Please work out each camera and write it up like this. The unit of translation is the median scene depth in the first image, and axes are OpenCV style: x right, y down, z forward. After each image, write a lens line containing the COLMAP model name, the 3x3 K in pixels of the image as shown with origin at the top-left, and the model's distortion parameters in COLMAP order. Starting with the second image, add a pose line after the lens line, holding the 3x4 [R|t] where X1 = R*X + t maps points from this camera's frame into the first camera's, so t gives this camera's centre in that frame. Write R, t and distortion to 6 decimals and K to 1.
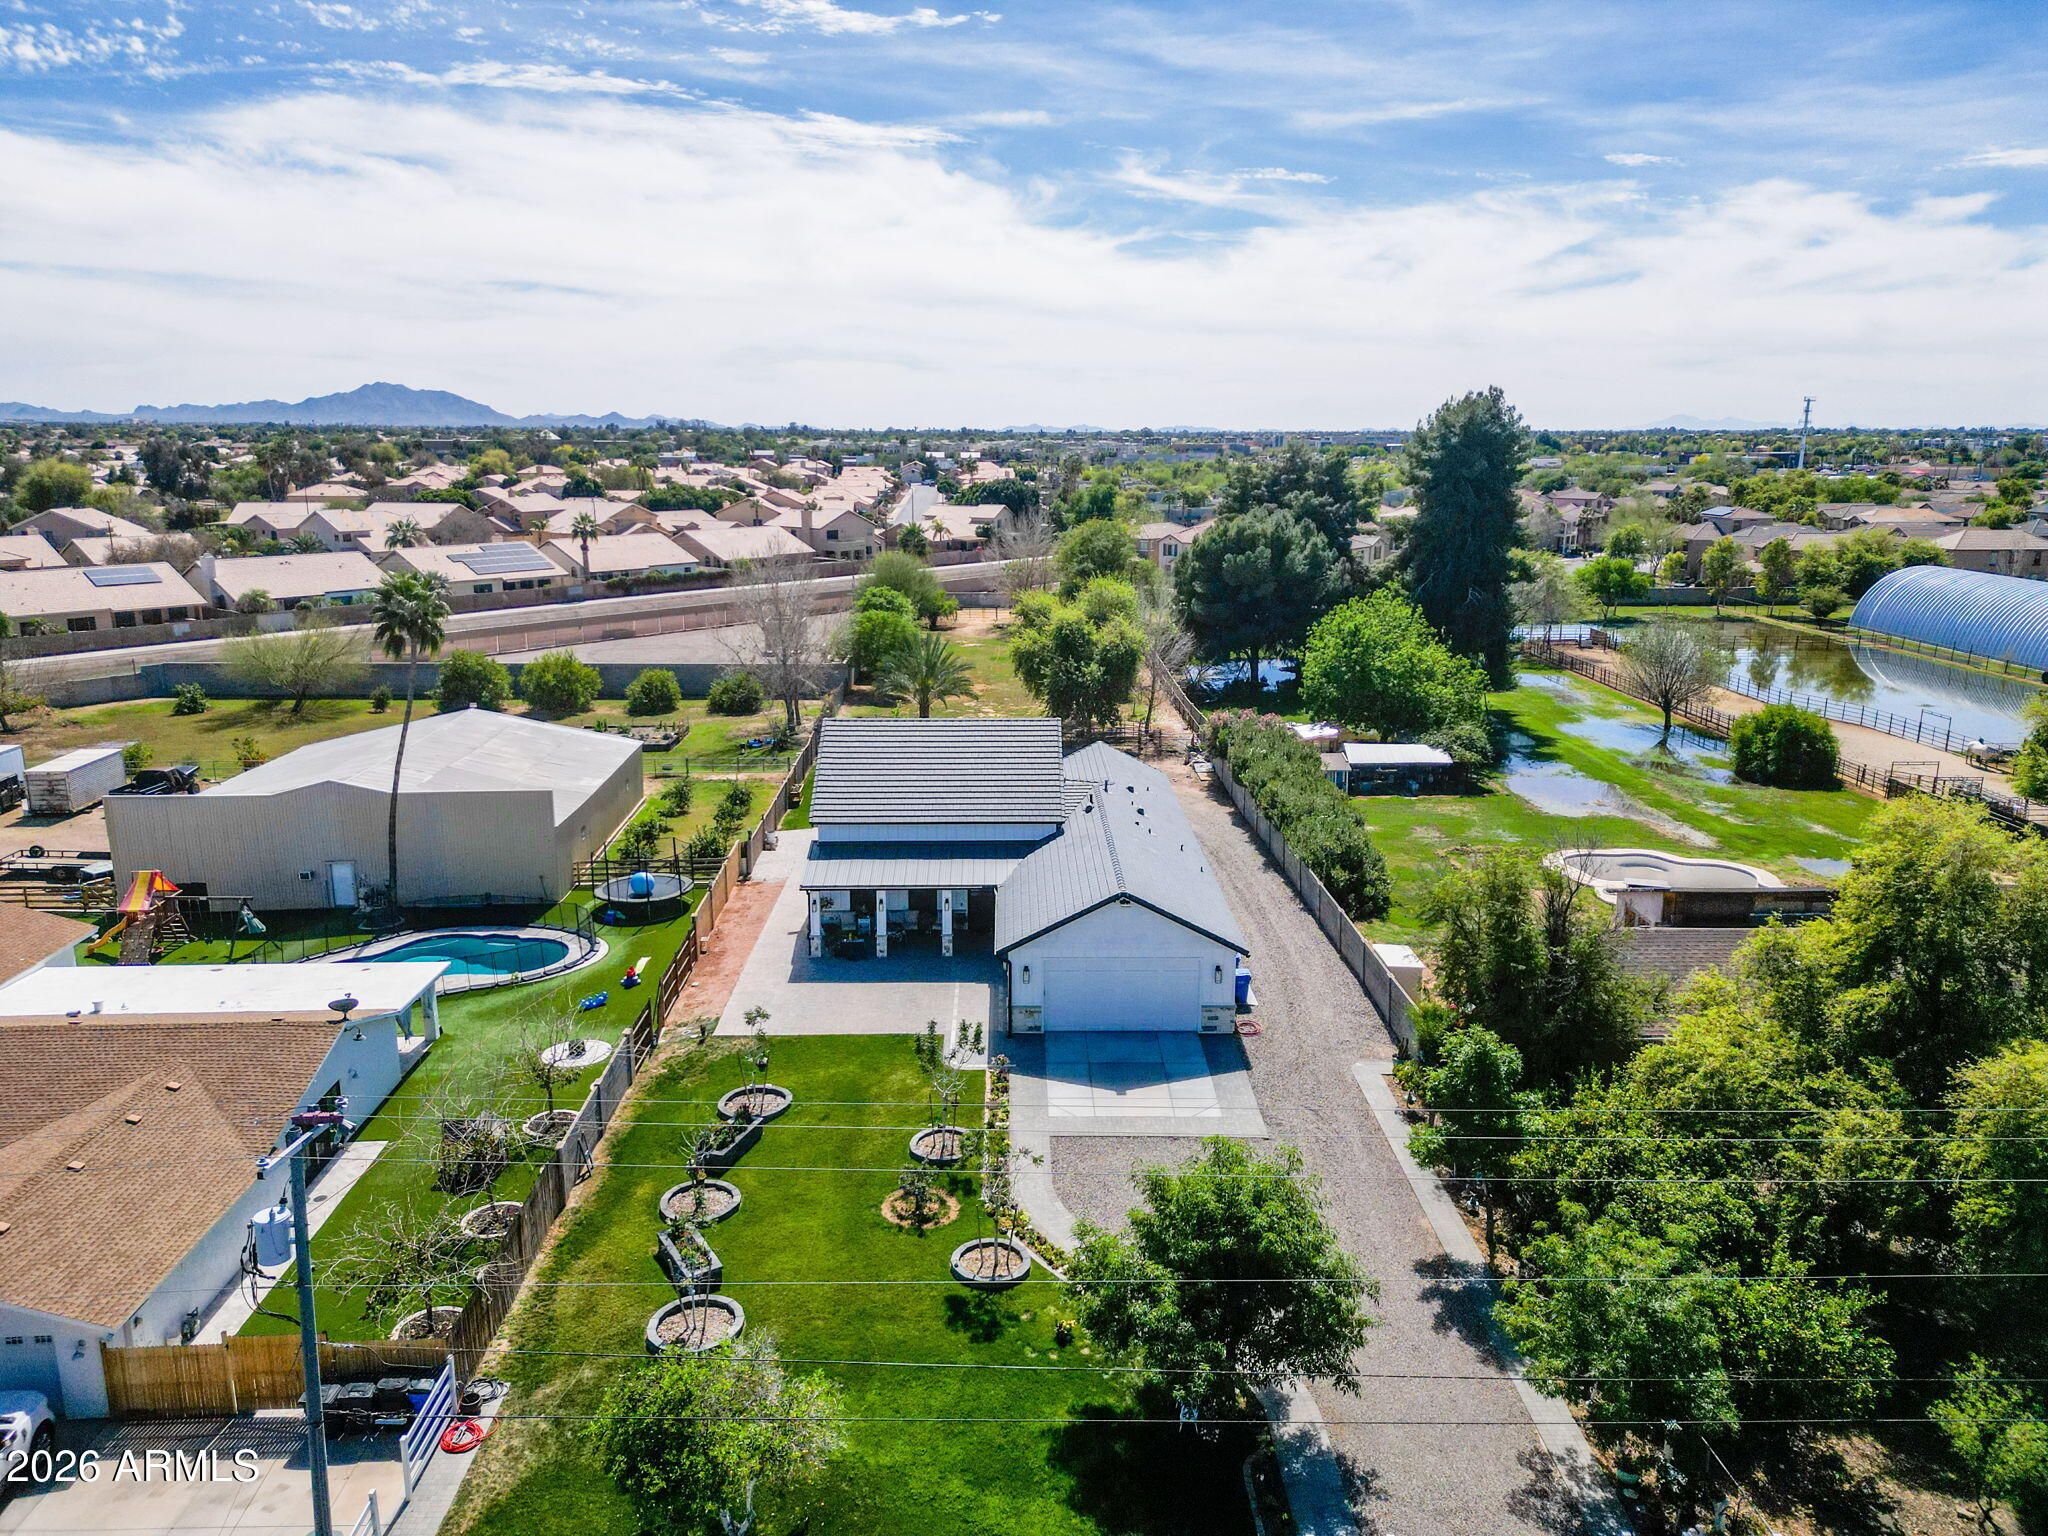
lens RADIAL K [[1416.9, 0, 1024.0], [0, 1416.9, 768.0], [0, 0, 1]] dist [0.061454, -0.059566]
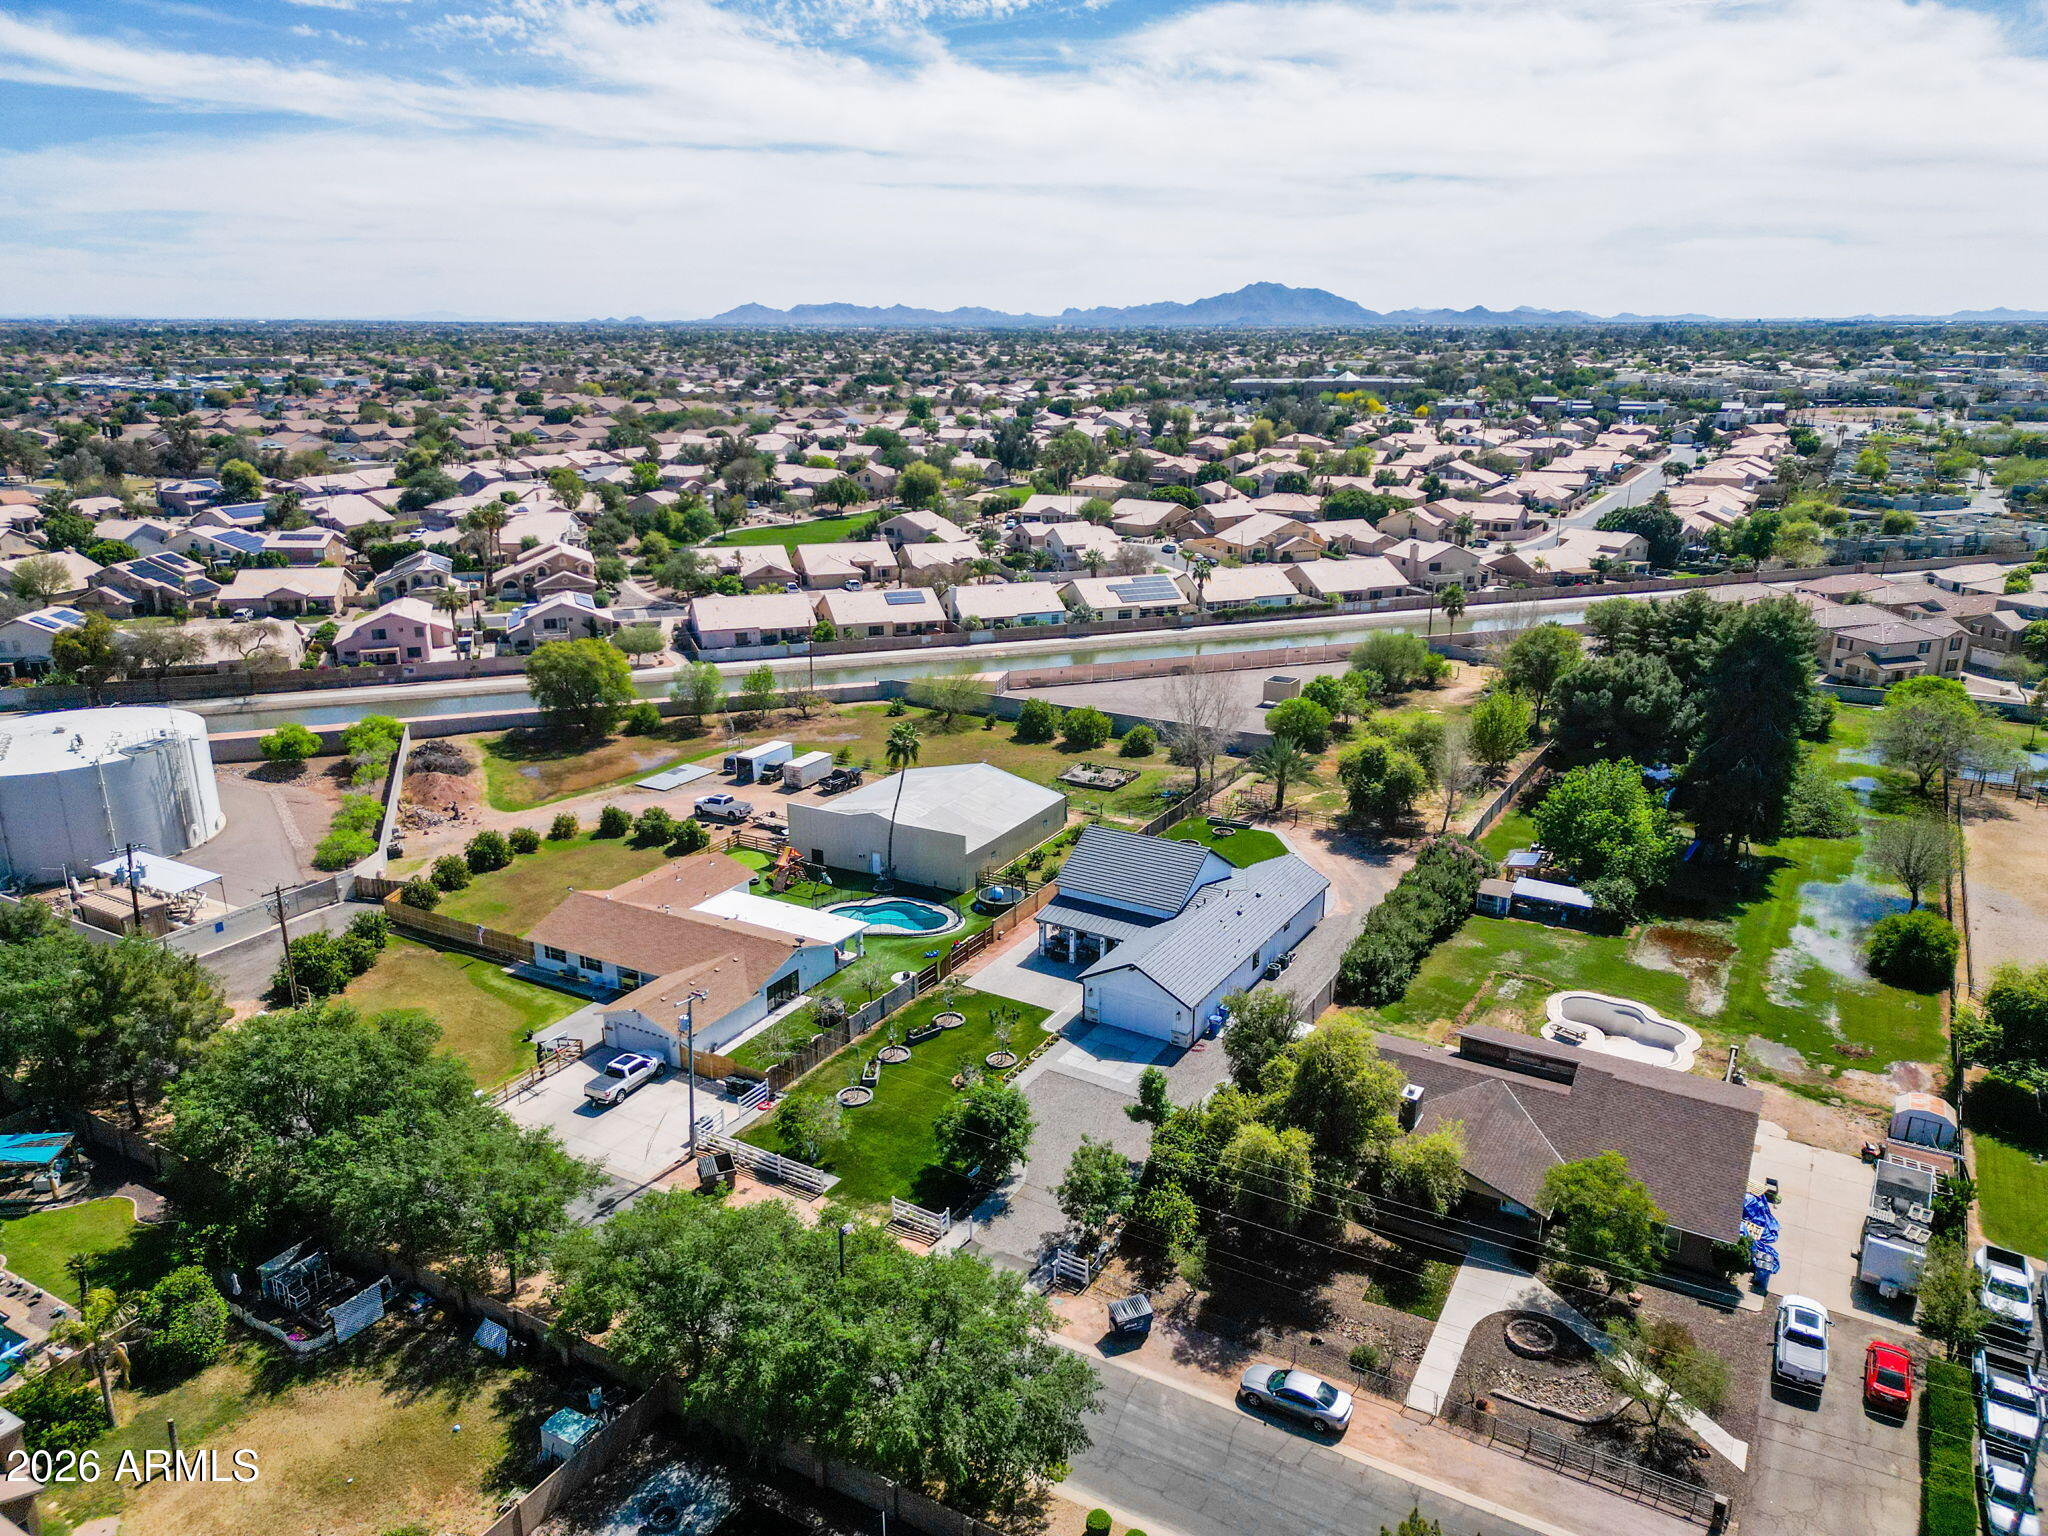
lens RADIAL K [[1429.4, 0, 1024.0], [0, 1429.4, 768.0], [0, 0, 1]] dist [0.144175, -0.205077]
pose [[0.841520, 0.152092, -0.518375, 0.401241], [-0.115325, 0.988008, 0.102666, -0.157125], [0.527774, -0.026614, 0.848968, -0.326900]]
